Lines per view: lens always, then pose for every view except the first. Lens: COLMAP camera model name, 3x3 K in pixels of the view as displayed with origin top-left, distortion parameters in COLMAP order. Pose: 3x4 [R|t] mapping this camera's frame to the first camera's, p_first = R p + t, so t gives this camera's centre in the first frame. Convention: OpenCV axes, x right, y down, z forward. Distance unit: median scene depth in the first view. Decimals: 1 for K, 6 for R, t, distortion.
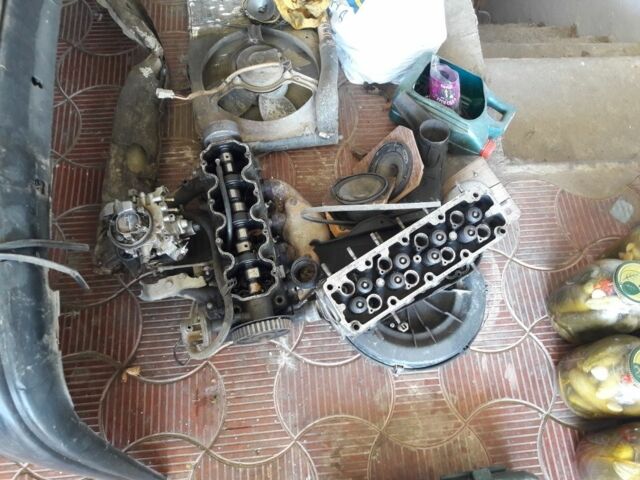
lens RADIAL K [[450.2, 0, 320.0], [0, 450.2, 240.0], [0, 0, 1]] dist [0.041389, -0.135168]
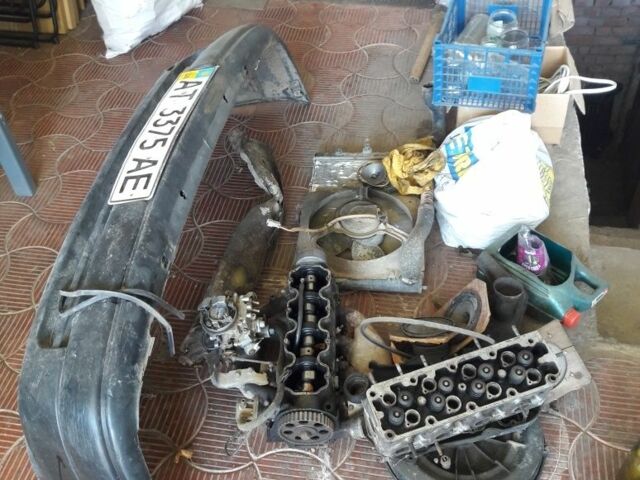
lens RADIAL K [[491.2, 0, 320.0], [0, 491.2, 240.0], [0, 0, 1]] dist [0.002943, -0.146591]
pose [[0.962911, 0.118501, -0.242403, 0.107596], [-0.196638, 0.923373, -0.329719, 0.133658], [0.184757, 0.365156, 0.912429, -0.176036]]
